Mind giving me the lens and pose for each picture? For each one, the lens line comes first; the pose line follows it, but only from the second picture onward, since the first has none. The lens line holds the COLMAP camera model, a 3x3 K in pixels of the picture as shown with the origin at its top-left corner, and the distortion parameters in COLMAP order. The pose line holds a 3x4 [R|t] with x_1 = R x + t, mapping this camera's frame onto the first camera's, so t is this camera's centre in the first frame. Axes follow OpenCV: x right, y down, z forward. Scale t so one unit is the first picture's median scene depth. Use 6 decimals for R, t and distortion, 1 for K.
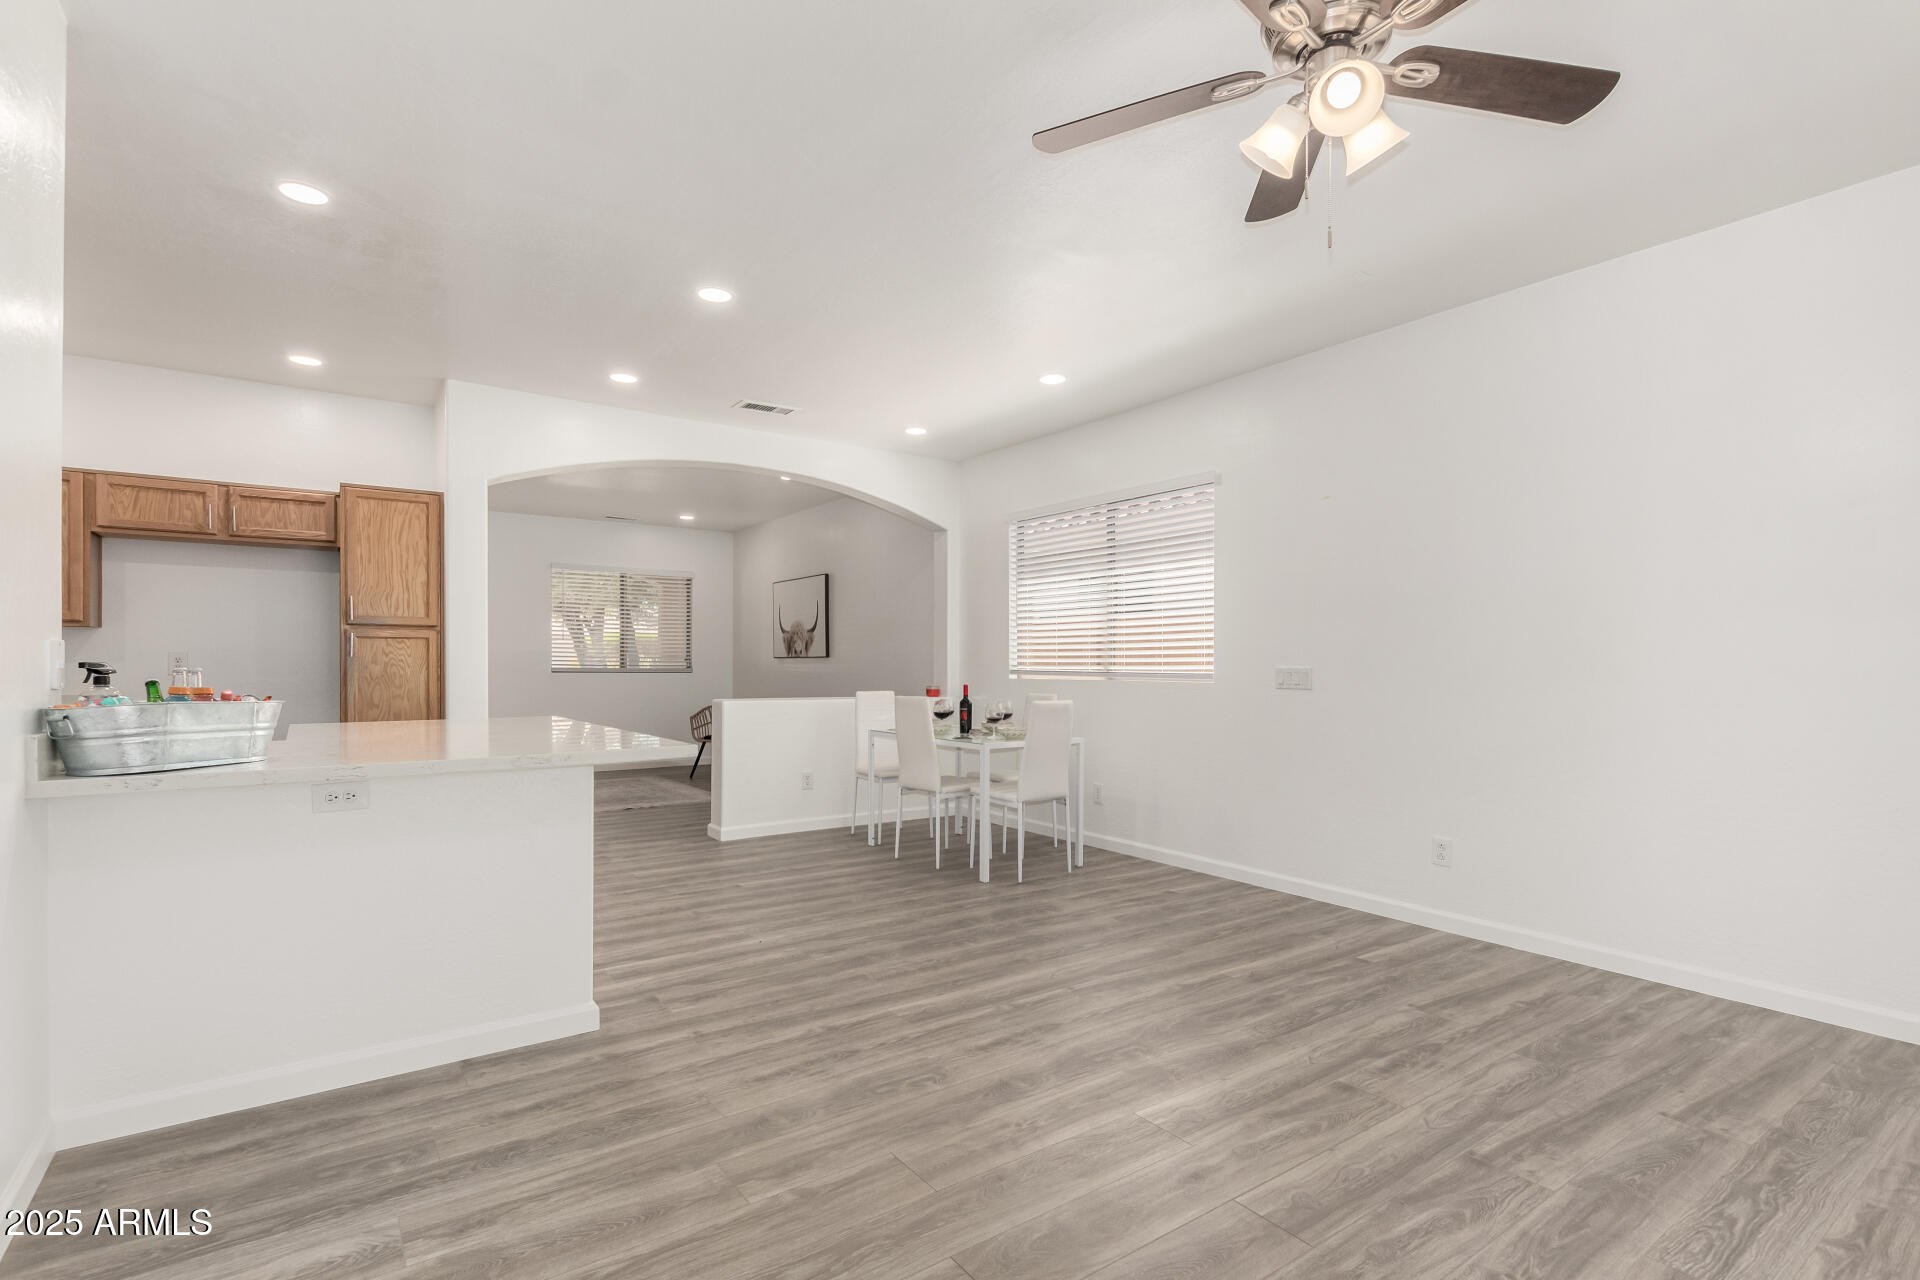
lens RADIAL K [[881.4, 0, 958.8], [0, 881.4, 646.6], [0, 0, 1]] dist [0.003873, 0.000652]
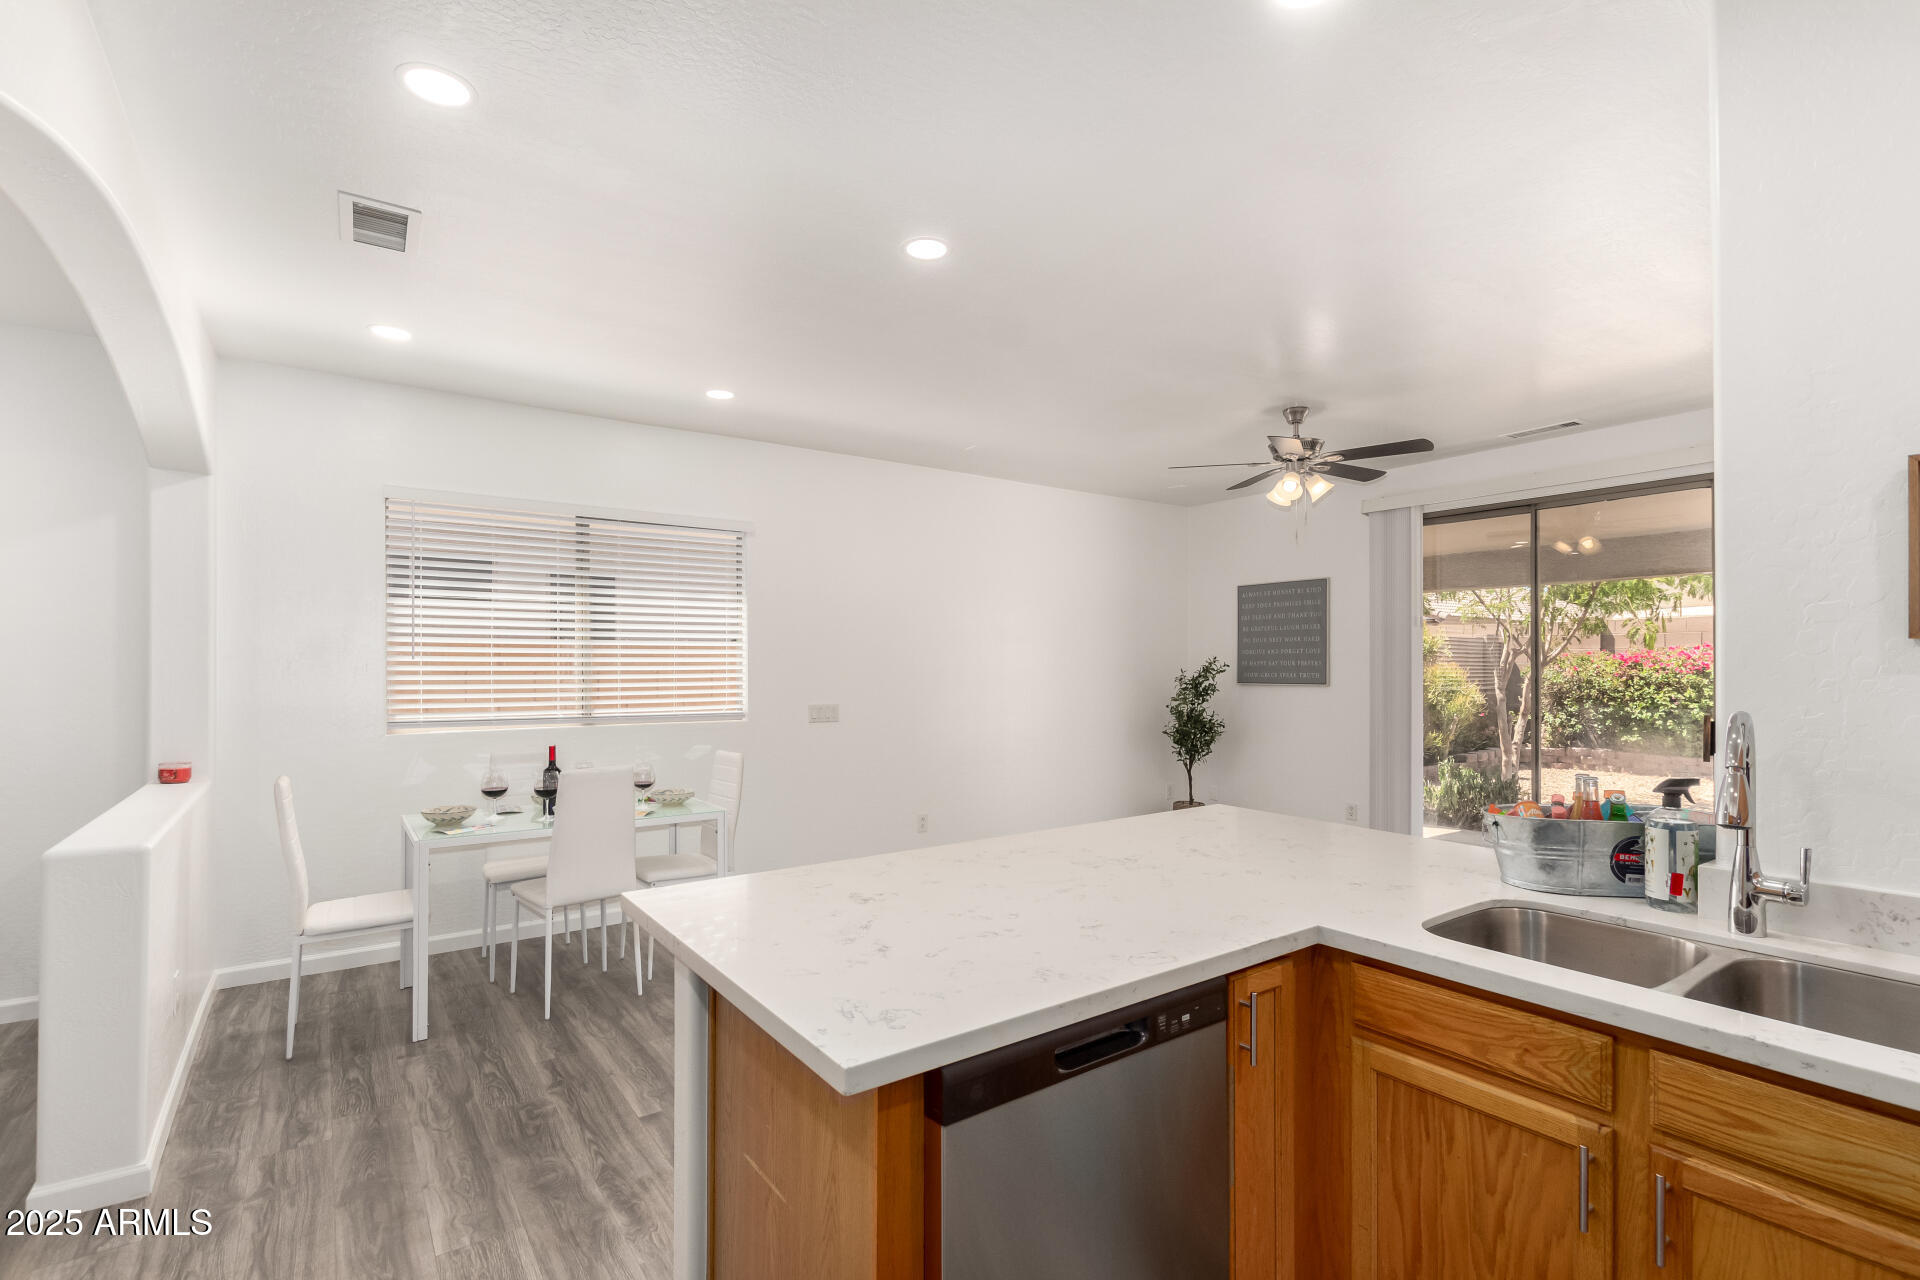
lens RADIAL K [[881.4, 0, 959.9], [0, 881.4, 653.7], [0, 0, 1]] dist [0.003873, 0.000652]
pose [[-0.014747, 0.017000, 0.999747, -0.786876], [-0.014536, 0.999746, -0.017214, -0.025913], [-0.999786, -0.014786, -0.014496, 0.750949]]
